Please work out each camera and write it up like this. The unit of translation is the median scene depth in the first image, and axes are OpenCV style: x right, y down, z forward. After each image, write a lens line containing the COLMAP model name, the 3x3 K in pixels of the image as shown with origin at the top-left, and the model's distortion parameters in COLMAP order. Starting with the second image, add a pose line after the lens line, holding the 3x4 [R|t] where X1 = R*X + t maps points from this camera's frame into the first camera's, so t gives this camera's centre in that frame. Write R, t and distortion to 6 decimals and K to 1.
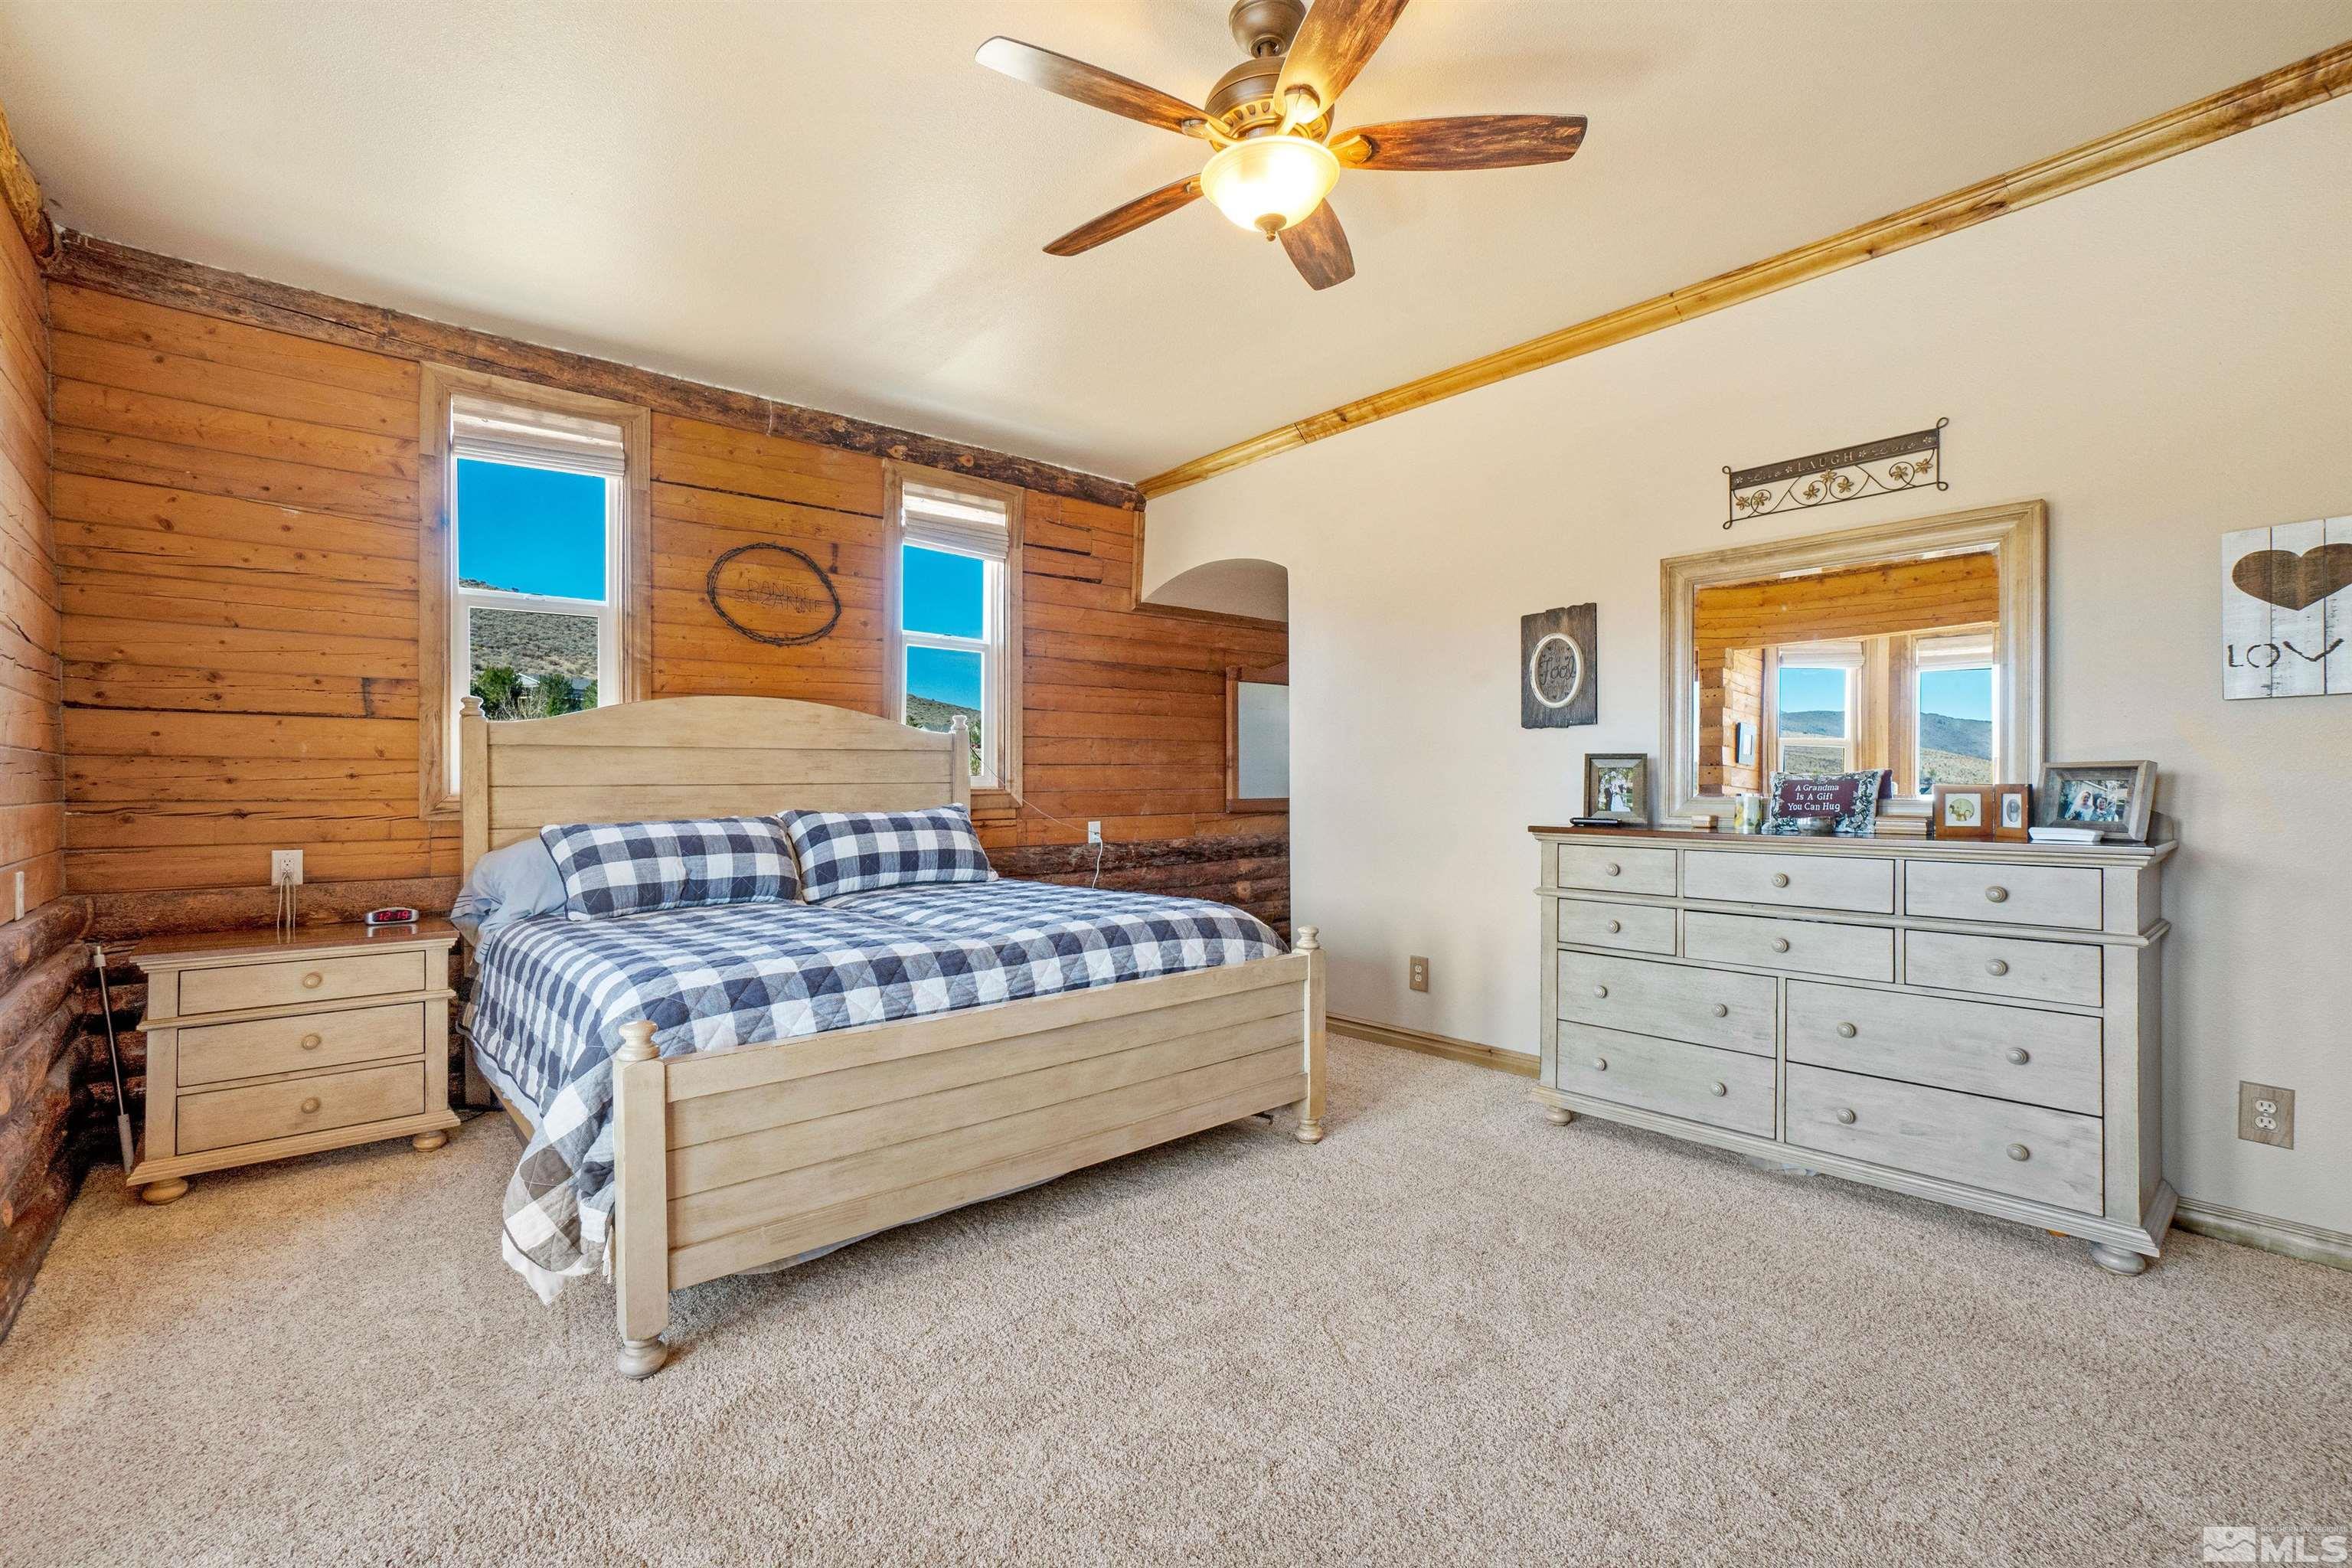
lens RADIAL K [[1011.4, 0, 1130.7], [0, 1011.4, 782.4], [0, 0, 1]] dist [-0.014488, 0.006286]
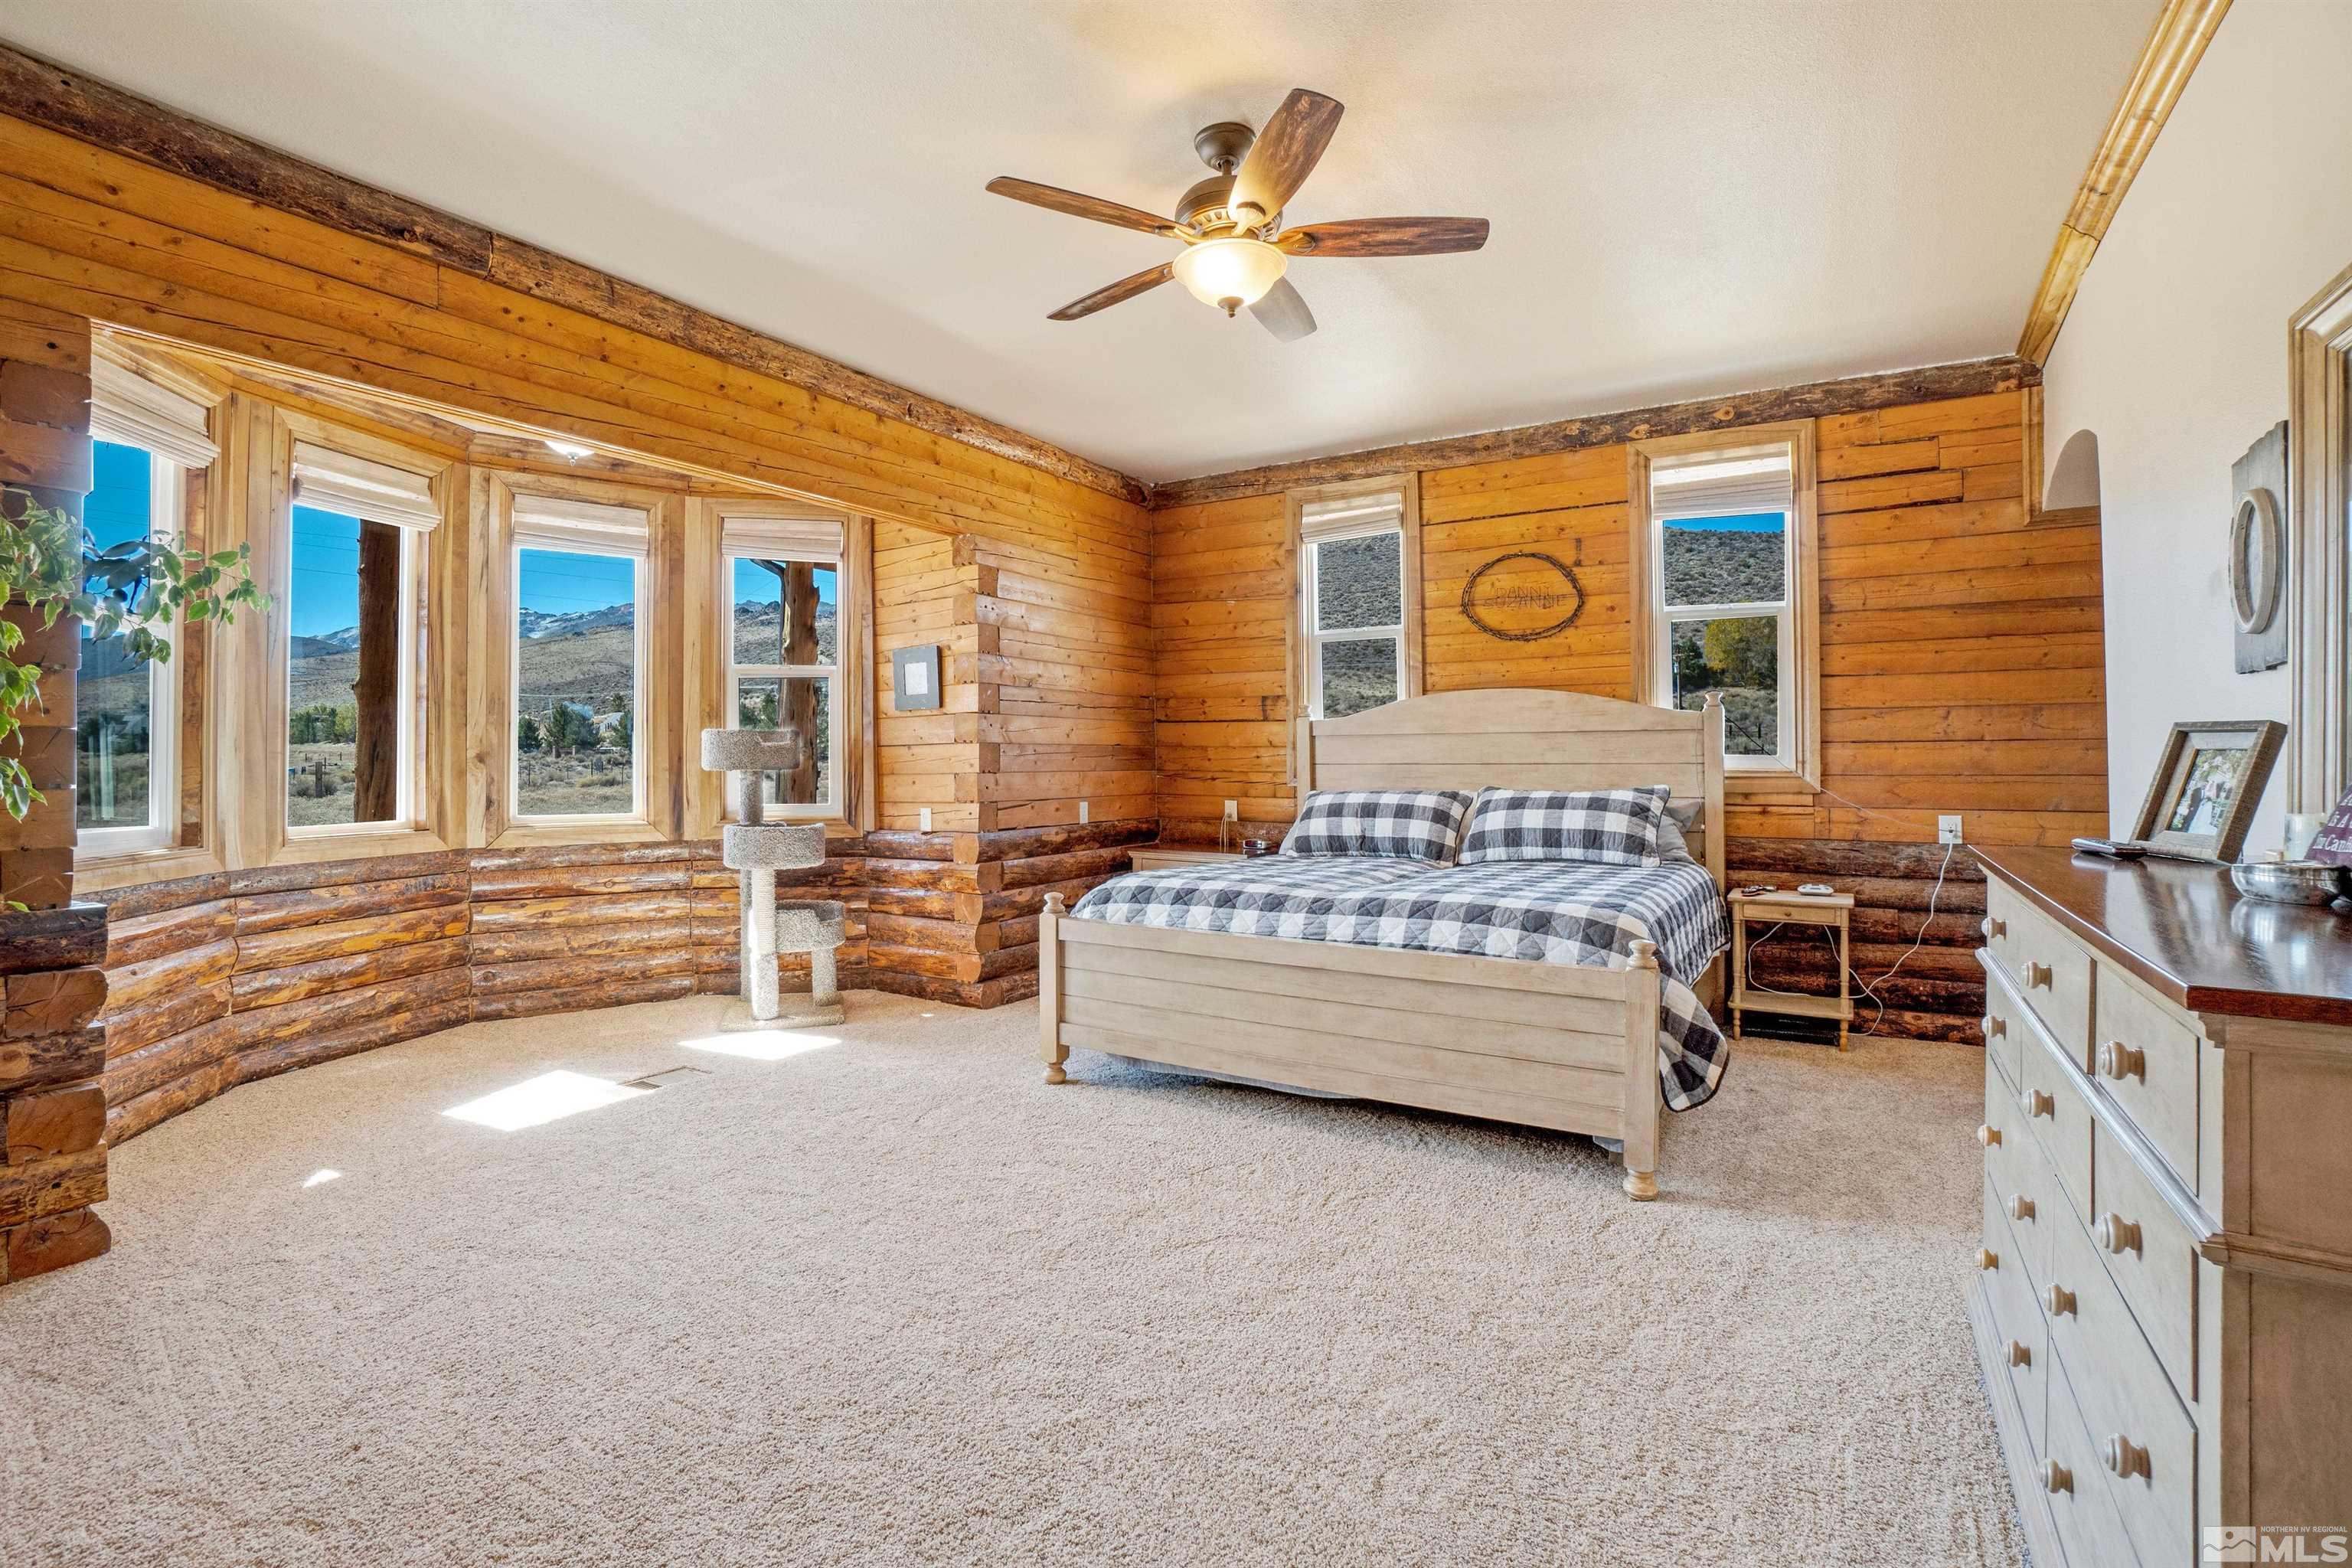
lens RADIAL K [[1056.4, 0, 1216.8], [0, 1056.4, 744.5], [0, 0, 1]] dist [-0.030242, 0.000241]
pose [[0.353583, -0.007153, -0.935376, 0.661601], [-0.001542, 0.999965, -0.008230, -0.009994], [0.935402, 0.004352, 0.353560, 0.272010]]
